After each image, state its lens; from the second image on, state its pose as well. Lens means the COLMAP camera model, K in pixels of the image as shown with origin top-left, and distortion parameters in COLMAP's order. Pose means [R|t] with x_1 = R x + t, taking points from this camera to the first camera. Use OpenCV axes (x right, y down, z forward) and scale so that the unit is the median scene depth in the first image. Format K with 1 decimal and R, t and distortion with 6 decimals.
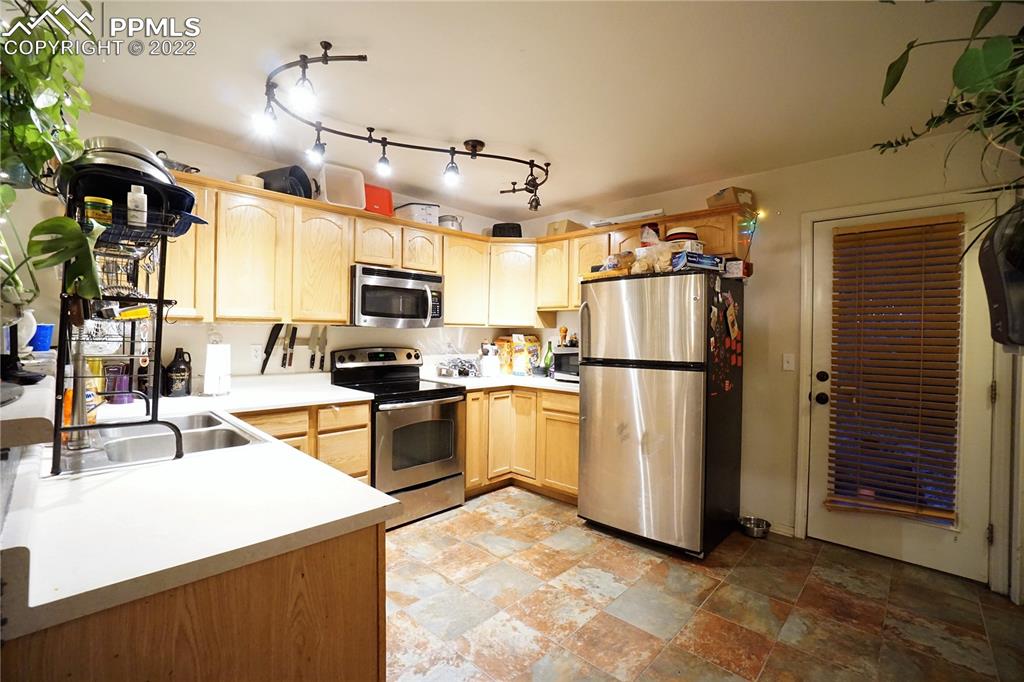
lens RADIAL K [[450.9, 0, 508.2], [0, 450.9, 341.1], [0, 0, 1]] dist [-0.066312, 0.024747]
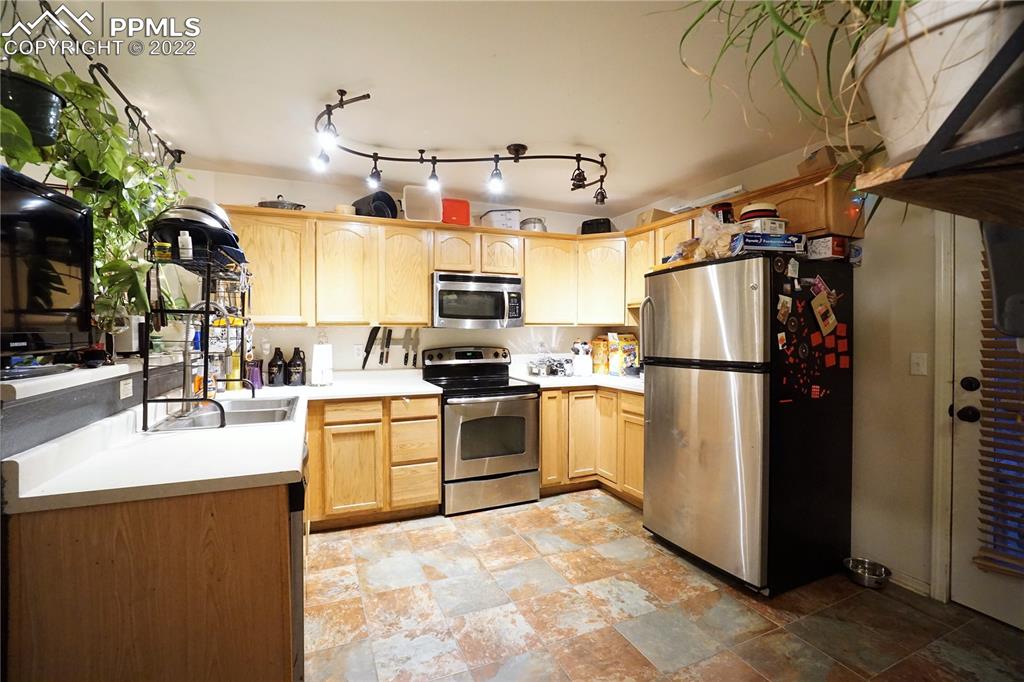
lens RADIAL K [[450.9, 0, 508.2], [0, 450.9, 341.1], [0, 0, 1]] dist [-0.066312, 0.024747]
pose [[0.922998, -0.008273, -0.384715, 0.276215], [0.007843, 0.999966, -0.002686, 0.005311], [0.384724, -0.000538, 0.923032, 0.038440]]
